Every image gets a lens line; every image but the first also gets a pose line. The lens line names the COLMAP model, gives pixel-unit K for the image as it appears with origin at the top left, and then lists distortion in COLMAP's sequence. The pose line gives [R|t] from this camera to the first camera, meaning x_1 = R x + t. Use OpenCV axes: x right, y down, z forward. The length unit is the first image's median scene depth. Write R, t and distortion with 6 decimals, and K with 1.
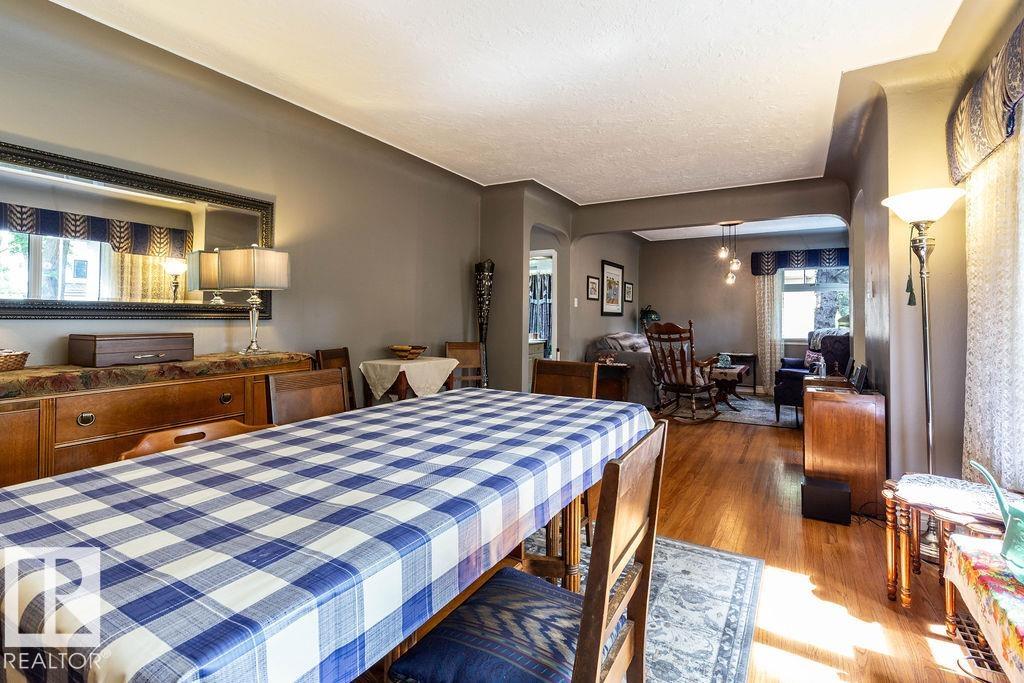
lens RADIAL K [[469.8, 0, 535.1], [0, 469.8, 306.2], [0, 0, 1]] dist [0.001574, 0.000697]
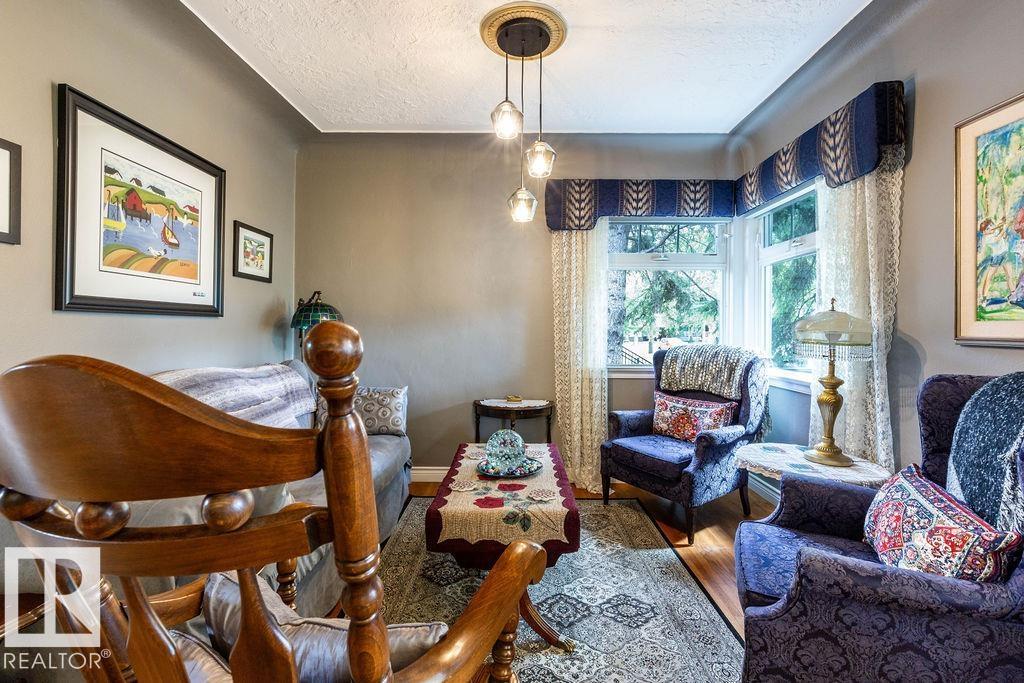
lens RADIAL K [[469.8, 0, 513.9], [0, 469.8, 330.9], [0, 0, 1]] dist [0.001574, 0.000697]
pose [[0.877465, -0.003128, 0.479631, 0.291299], [-0.013338, 0.999433, 0.030919, 0.025557], [-0.479456, -0.033527, 0.876925, 0.832864]]
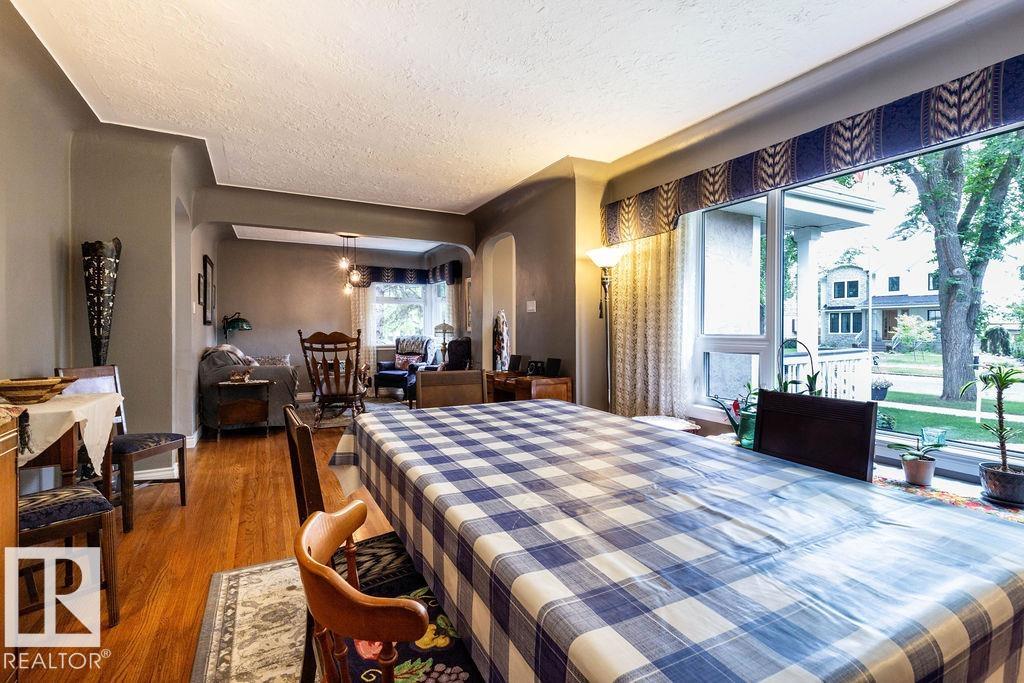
lens RADIAL K [[469.8, 0, 506.3], [0, 469.8, 336.3], [0, 0, 1]] dist [0.001574, 0.000697]
pose [[0.552883, -0.020095, 0.833016, -0.306716], [-0.017554, 0.999206, 0.035754, 0.003093], [-0.833074, -0.034391, 0.552092, 0.160935]]
